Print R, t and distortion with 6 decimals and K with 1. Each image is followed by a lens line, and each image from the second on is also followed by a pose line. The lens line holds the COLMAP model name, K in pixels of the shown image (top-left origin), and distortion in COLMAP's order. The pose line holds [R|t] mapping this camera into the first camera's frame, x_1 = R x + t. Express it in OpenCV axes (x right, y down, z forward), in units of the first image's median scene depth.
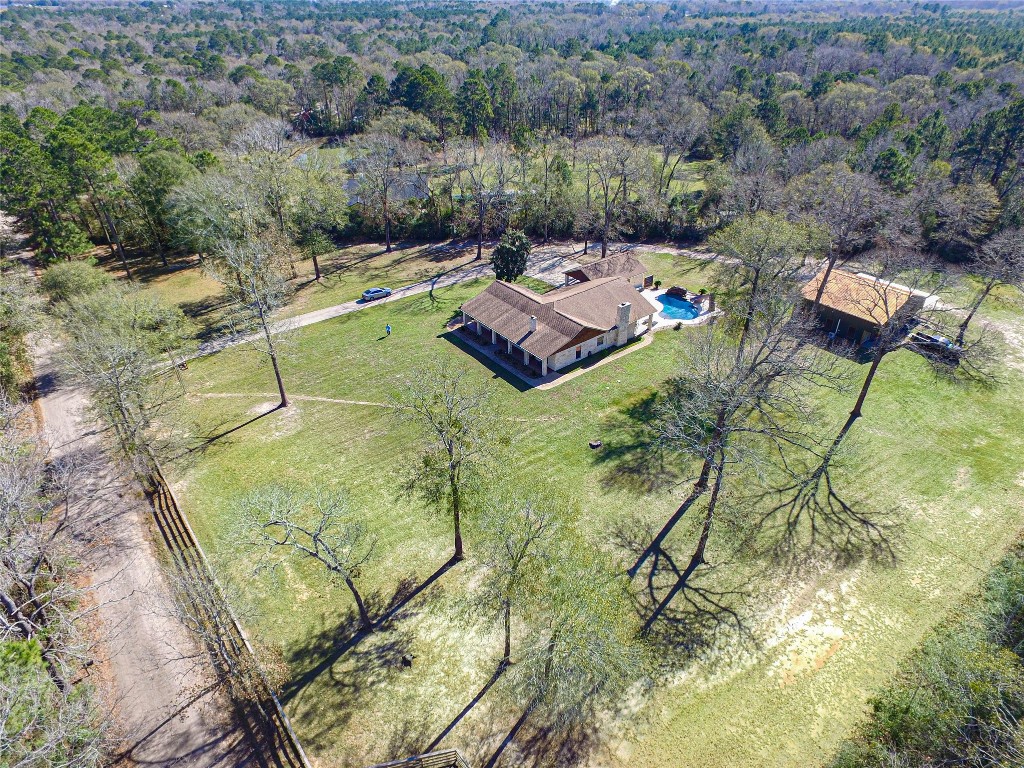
lens RADIAL K [[605.8, 0, 519.3], [0, 605.8, 387.6], [0, 0, 1]] dist [-0.003846, 0.000279]
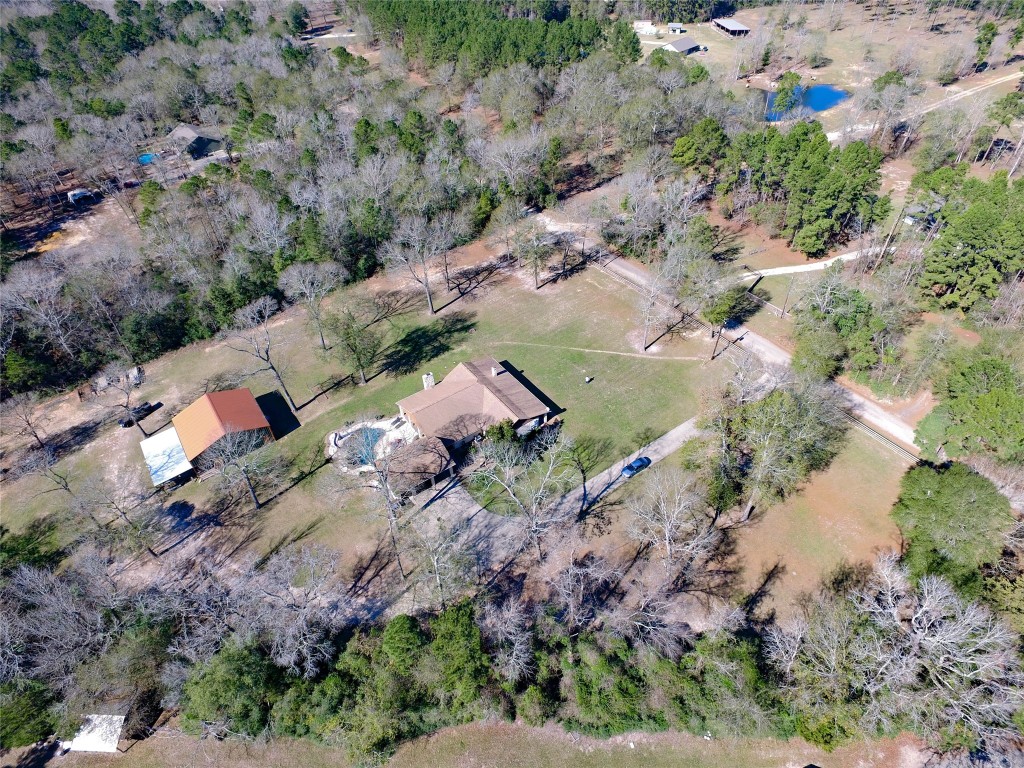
lens RADIAL K [[605.8, 0, 513.7], [0, 605.8, 380.2], [0, 0, 1]] dist [-0.003846, 0.000279]
pose [[-0.997721, -0.001846, 0.067450, -0.118668], [0.064815, 0.251740, 0.965622, -1.468625], [-0.018762, 0.967793, -0.251046, 1.356707]]
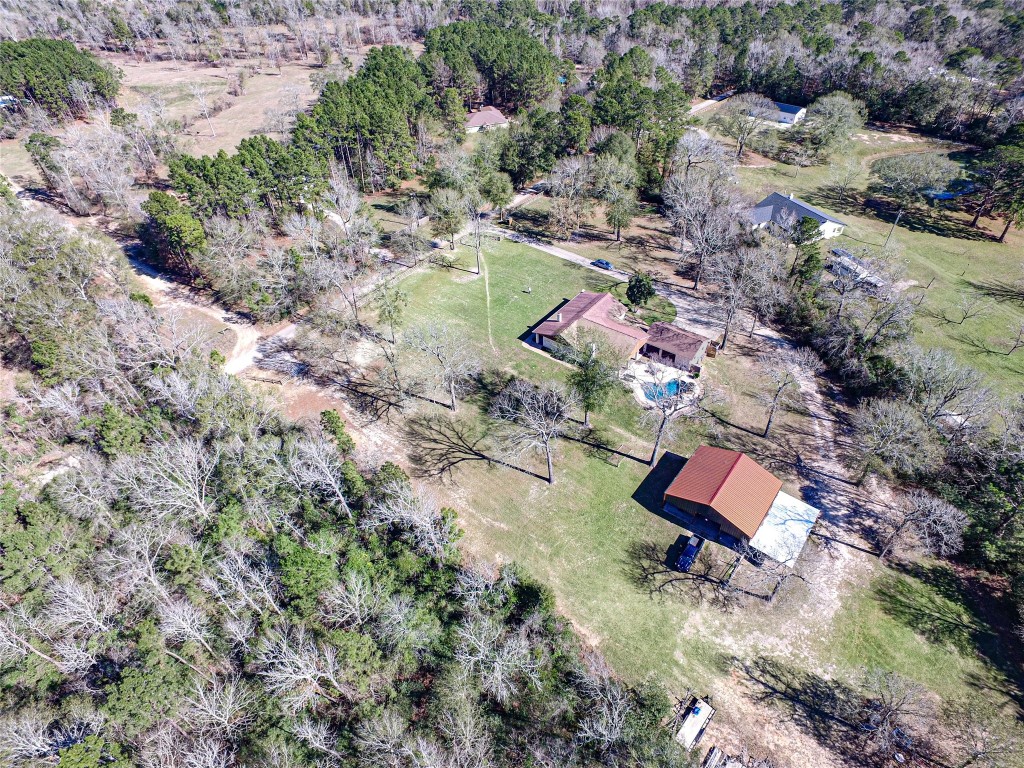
lens RADIAL K [[605.8, 0, 518.7], [0, 605.8, 382.2], [0, 0, 1]] dist [-0.003846, 0.000279]
pose [[0.239788, 0.636872, -0.732731, 1.272699], [-0.509986, 0.724859, 0.463135, -0.662862], [0.826085, 0.262628, 0.498608, 0.143367]]
